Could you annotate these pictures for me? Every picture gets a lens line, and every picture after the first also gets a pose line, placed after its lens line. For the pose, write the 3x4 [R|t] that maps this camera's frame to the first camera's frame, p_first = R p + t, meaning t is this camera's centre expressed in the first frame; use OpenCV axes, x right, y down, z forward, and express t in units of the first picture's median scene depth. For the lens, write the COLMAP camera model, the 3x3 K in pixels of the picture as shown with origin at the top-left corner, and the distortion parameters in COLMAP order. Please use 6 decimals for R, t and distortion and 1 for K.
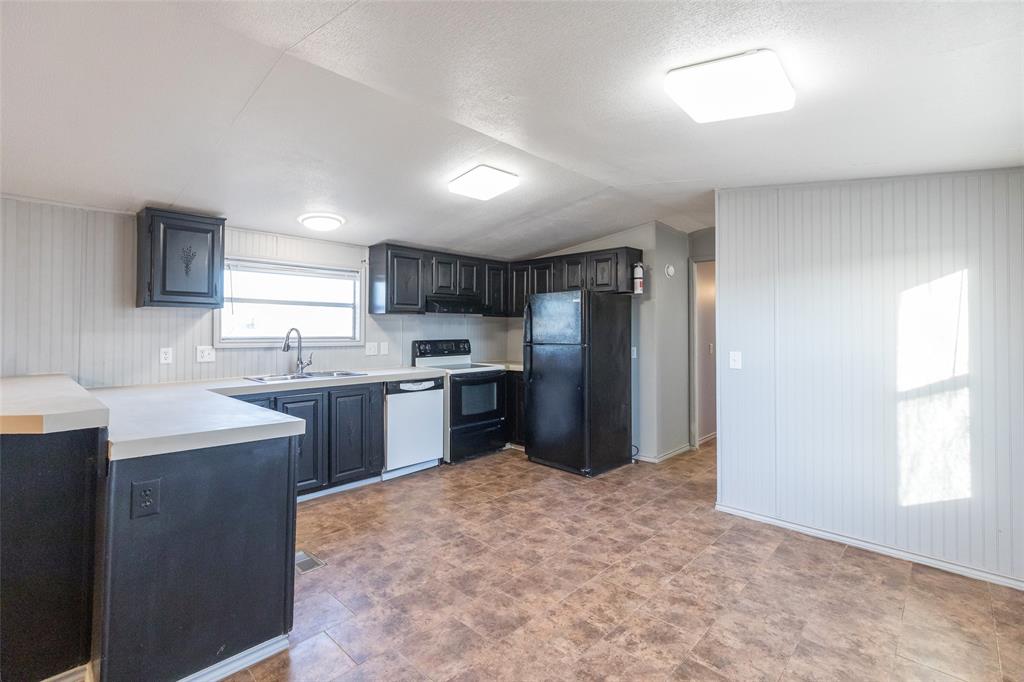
lens RADIAL K [[475.3, 0, 512.0], [0, 475.3, 320.5], [0, 0, 1]] dist [0.004965, 0.000449]
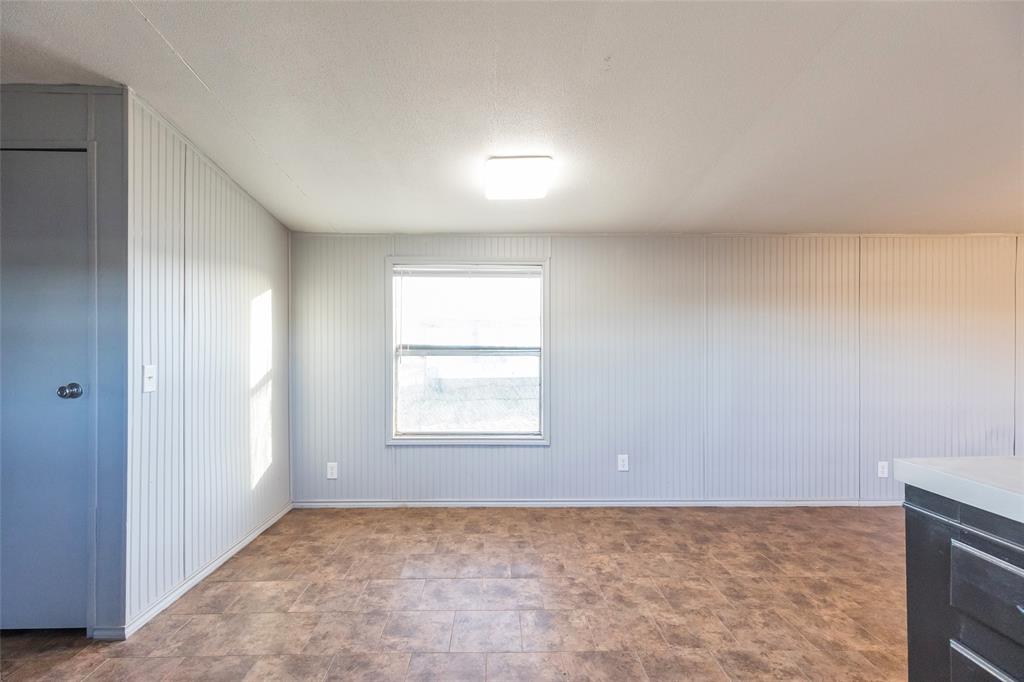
lens RADIAL K [[459.7, 0, 511.4], [0, 459.7, 345.8], [0, 0, 1]] dist [0.010714, 0.000187]
pose [[-0.709965, 0.001698, 0.704235, -0.370500], [-0.015642, 0.999712, -0.018180, 0.054920], [-0.704063, -0.023923, -0.709735, 1.320662]]
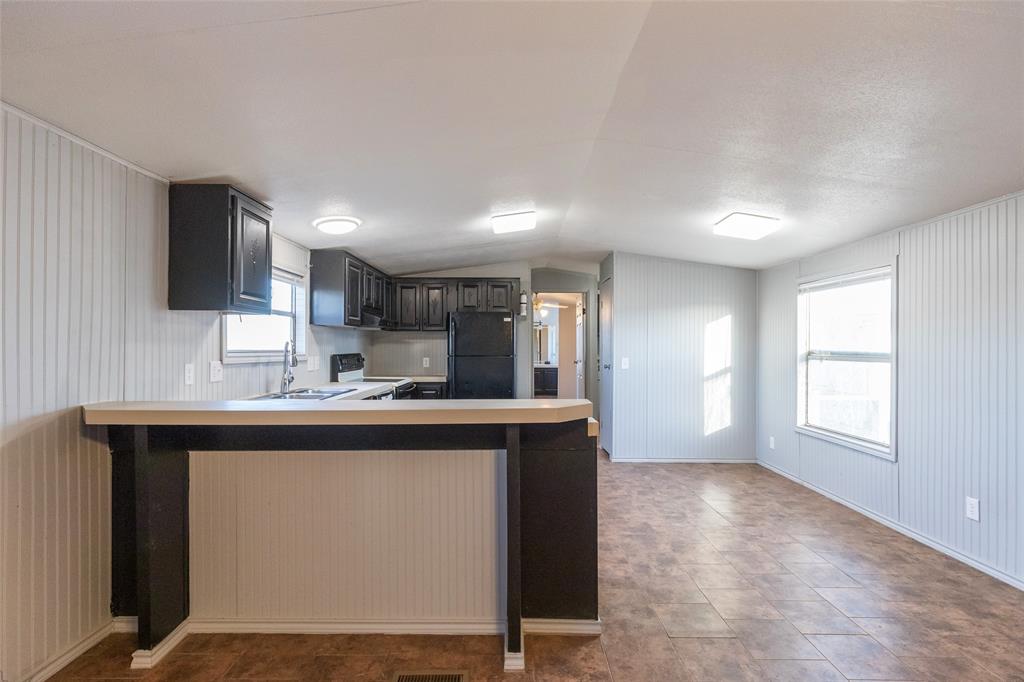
lens RADIAL K [[507.0, 0, 510.9], [0, 507.0, 346.3], [0, 0, 1]] dist [0.000209, 0.000326]
pose [[0.720920, 0.001801, 0.693016, -1.139631], [-0.016332, 0.999763, 0.014392, 0.011411], [-0.692826, -0.021694, 0.720778, 0.076461]]
